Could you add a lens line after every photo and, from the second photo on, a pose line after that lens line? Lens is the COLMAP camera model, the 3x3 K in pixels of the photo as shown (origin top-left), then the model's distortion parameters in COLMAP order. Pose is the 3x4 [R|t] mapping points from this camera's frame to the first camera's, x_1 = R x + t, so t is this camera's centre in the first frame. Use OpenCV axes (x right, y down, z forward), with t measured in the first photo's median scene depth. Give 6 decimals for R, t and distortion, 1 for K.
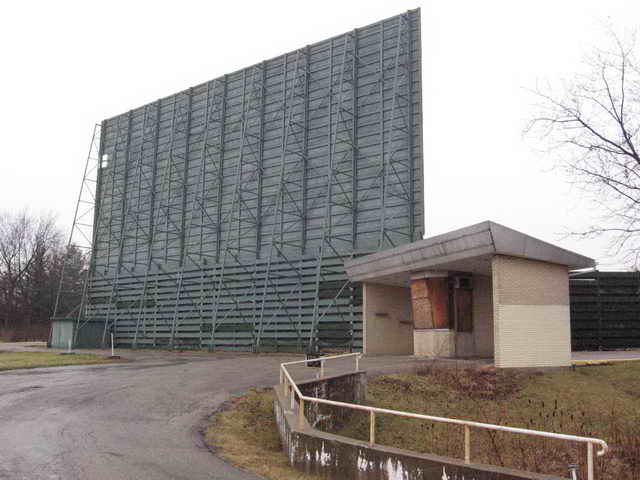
lens RADIAL K [[671.0, 0, 313.2], [0, 671.0, 248.4], [0, 0, 1]] dist [-0.144216, 0.087120]
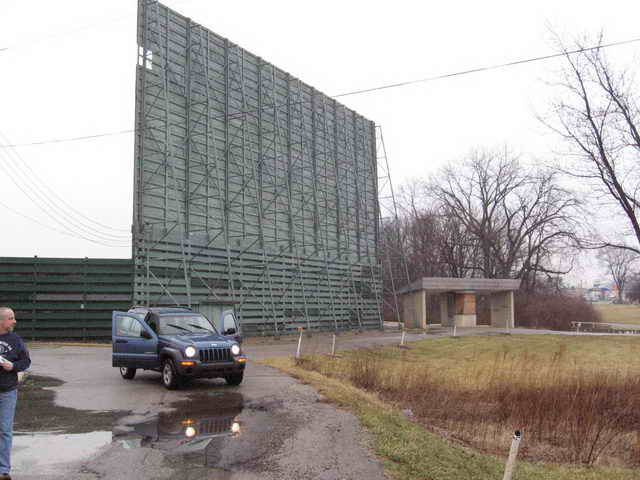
lens RADIAL K [[671.0, 0, 313.2], [0, 671.0, 248.4], [0, 0, 1]] dist [-0.144216, 0.087120]
pose [[-0.163154, 0.079612, 0.983383, -1.271227], [-0.140826, 0.984654, -0.103080, 0.128026], [-0.976498, -0.155304, -0.149439, 1.185282]]
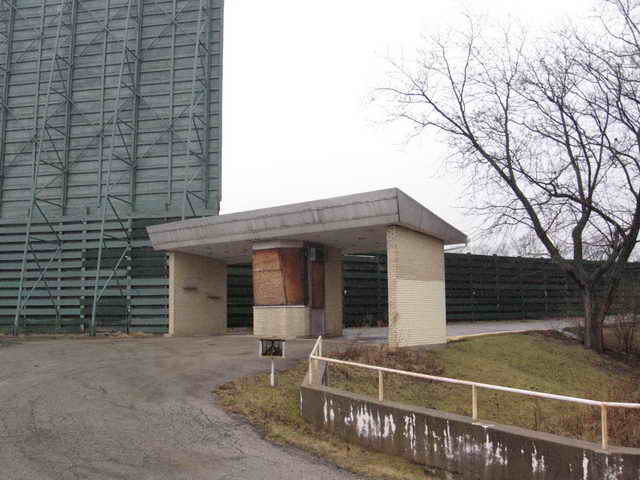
lens RADIAL K [[671.0, 0, 313.2], [0, 671.0, 248.4], [0, 0, 1]] dist [-0.144216, 0.087120]
pose [[0.867109, 0.035214, 0.496873, -0.142602], [-0.053809, 0.998283, 0.023153, 0.013276], [-0.495204, -0.046812, 0.867514, 0.124459]]
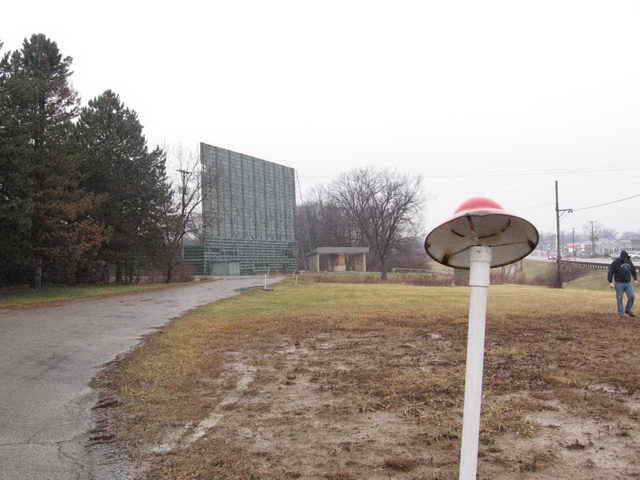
lens RADIAL K [[671.0, 0, 313.2], [0, 671.0, 248.4], [0, 0, 1]] dist [-0.144216, 0.087120]
pose [[-0.263013, 0.020961, 0.964564, -2.691169], [-0.121776, 0.991047, -0.054742, 0.175694], [-0.957076, -0.131859, -0.258106, 1.501930]]
